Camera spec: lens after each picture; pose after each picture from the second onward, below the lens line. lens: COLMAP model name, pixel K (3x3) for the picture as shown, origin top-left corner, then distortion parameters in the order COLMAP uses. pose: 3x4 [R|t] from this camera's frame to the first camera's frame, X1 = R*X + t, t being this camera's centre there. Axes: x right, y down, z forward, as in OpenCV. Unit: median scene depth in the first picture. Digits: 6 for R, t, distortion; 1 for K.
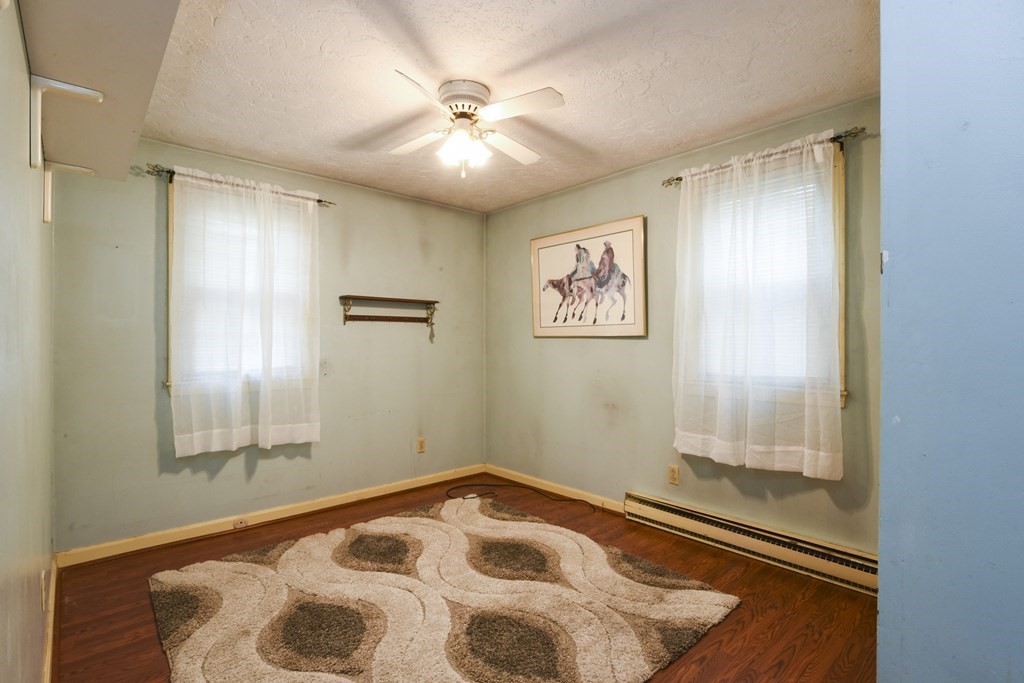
lens RADIAL K [[495.3, 0, 508.4], [0, 495.3, 341.8], [0, 0, 1]] dist [-0.010648, 0.000709]
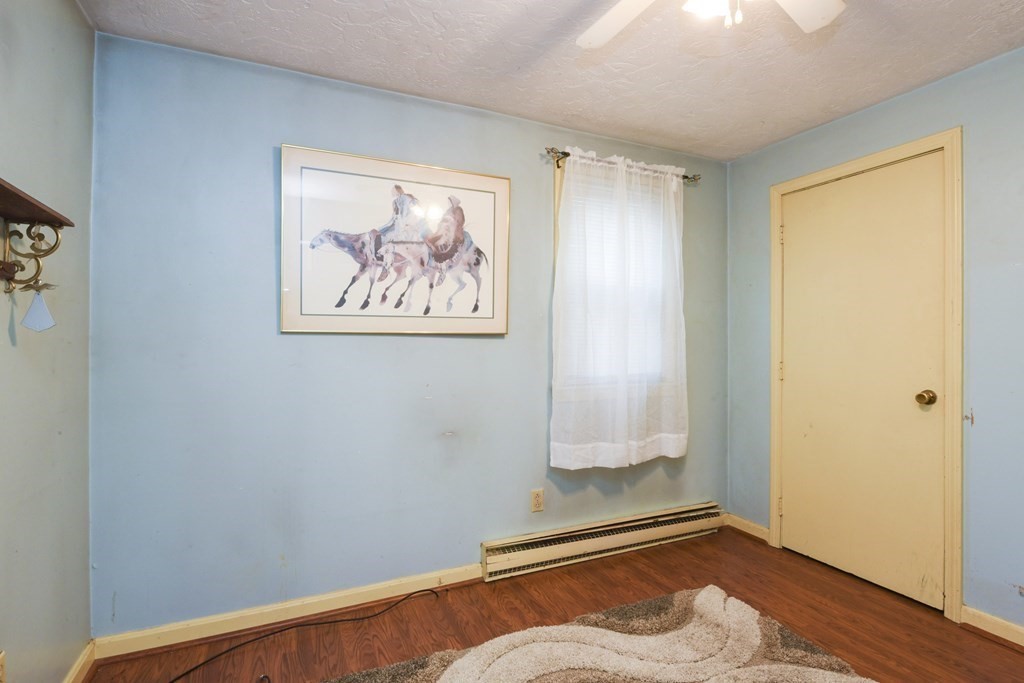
lens RADIAL K [[495.3, 0, 512.2], [0, 495.3, 340.8], [0, 0, 1]] dist [-0.010648, 0.000709]
pose [[0.289621, 0.005636, 0.957125, -0.435012], [0.000995, 0.999980, -0.006189, 0.002966], [-0.957141, 0.002745, 0.289610, 0.716926]]
